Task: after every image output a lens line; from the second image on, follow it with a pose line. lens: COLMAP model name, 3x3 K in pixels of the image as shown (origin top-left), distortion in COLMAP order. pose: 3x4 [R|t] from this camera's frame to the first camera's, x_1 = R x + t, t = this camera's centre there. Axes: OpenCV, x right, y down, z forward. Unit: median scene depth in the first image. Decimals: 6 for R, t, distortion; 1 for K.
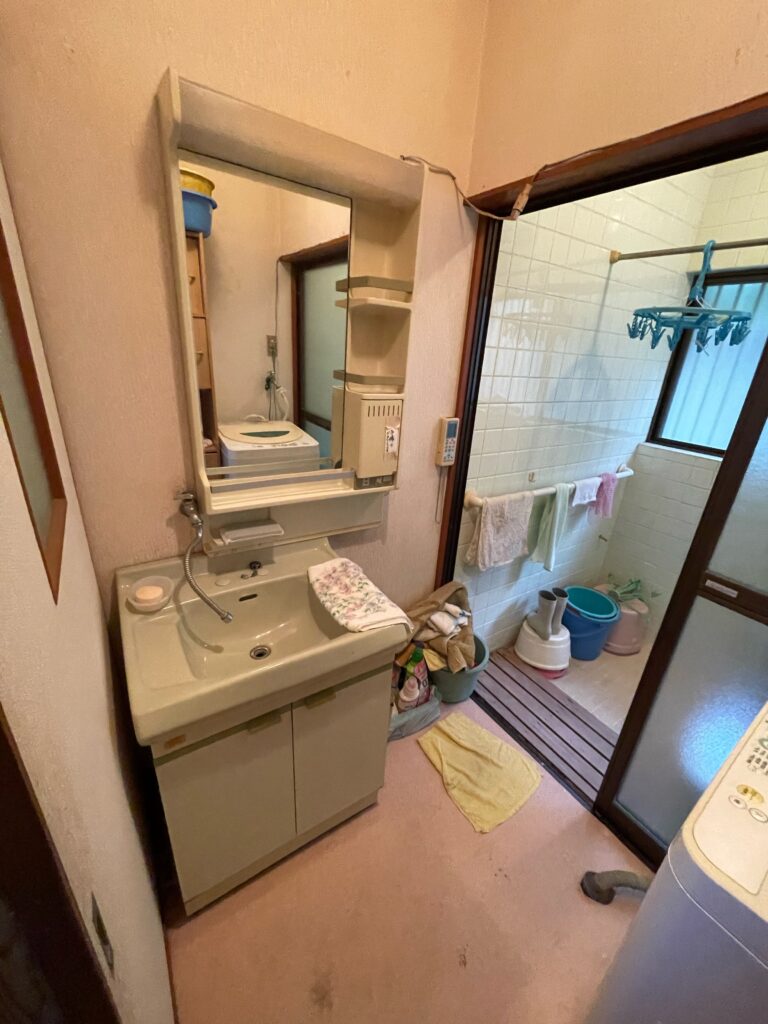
lens RADIAL K [[416.0, 0, 384.0], [0, 416.0, 512.0], [0, 0, 1]] dist [-0.001003, 0.000002]
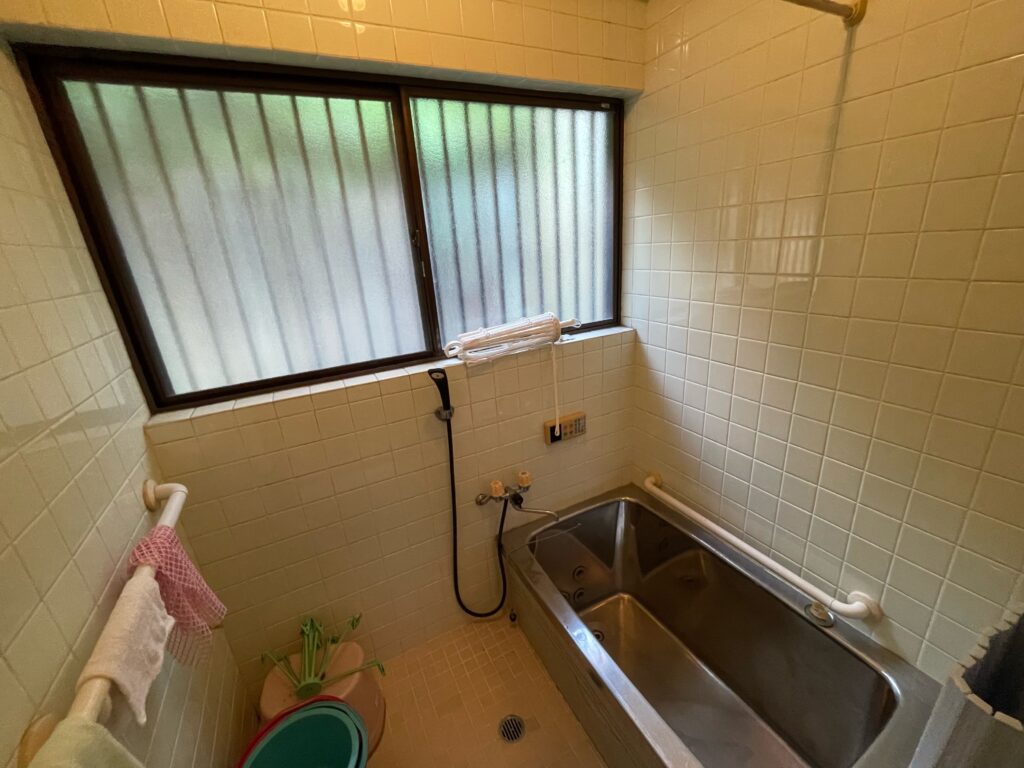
lens RADIAL K [[416.0, 0, 512.0], [0, 416.0, 384.0], [0, 0, 1]] dist [-0.001003, 0.000002]
pose [[0.105896, -0.386027, 0.916389, 0.262542], [0.442401, 0.843629, 0.304255, -0.167404], [-0.890543, 0.373193, 0.260116, 0.517648]]
